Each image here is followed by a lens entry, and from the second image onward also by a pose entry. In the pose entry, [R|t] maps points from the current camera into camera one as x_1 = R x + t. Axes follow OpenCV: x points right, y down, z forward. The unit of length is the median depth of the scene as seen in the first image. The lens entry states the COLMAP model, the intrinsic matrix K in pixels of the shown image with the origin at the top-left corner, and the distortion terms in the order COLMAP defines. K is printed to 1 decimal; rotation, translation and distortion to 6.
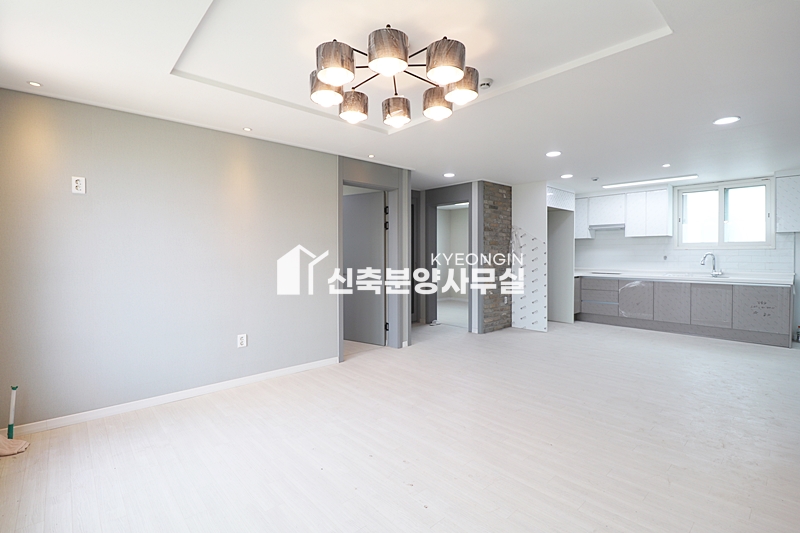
lens RADIAL K [[368.3, 0, 403.2], [0, 368.3, 256.4], [0, 0, 1]] dist [-0.012585, -0.000999]
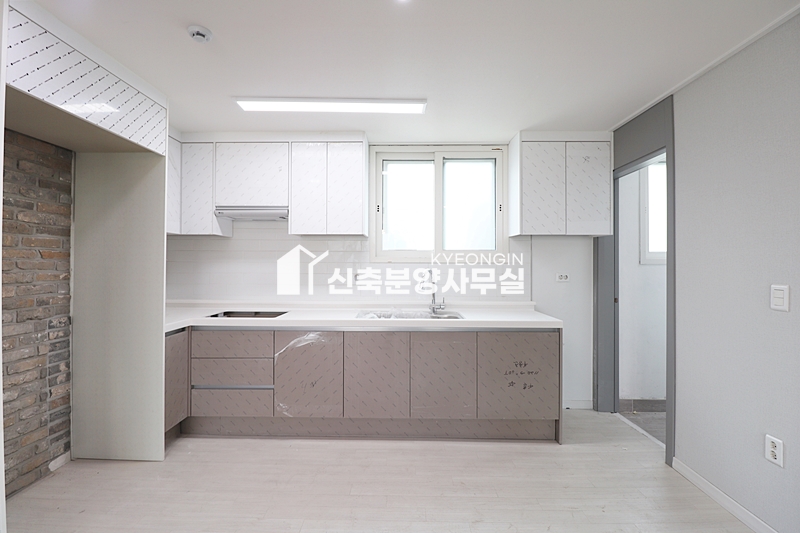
lens RADIAL K [[368.3, 0, 398.9], [0, 368.3, 265.1], [0, 0, 1]] dist [-0.012585, -0.000999]
pose [[0.687047, 0.005484, 0.726592, 0.378534], [0.002132, 0.999952, -0.009563, -0.009099], [-0.726610, 0.008119, 0.687002, 0.602768]]
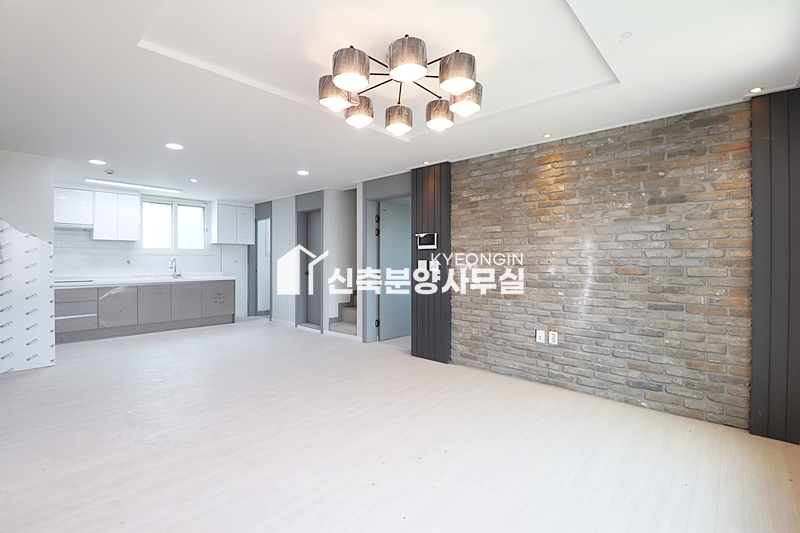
lens RADIAL K [[368.3, 0, 396.1], [0, 368.3, 262.8], [0, 0, 1]] dist [-0.012585, -0.000999]
pose [[-0.081051, -0.010317, 0.996657, -0.358370], [0.001553, 0.999944, 0.010477, -0.004270], [-0.996709, 0.002397, -0.081031, 0.352044]]
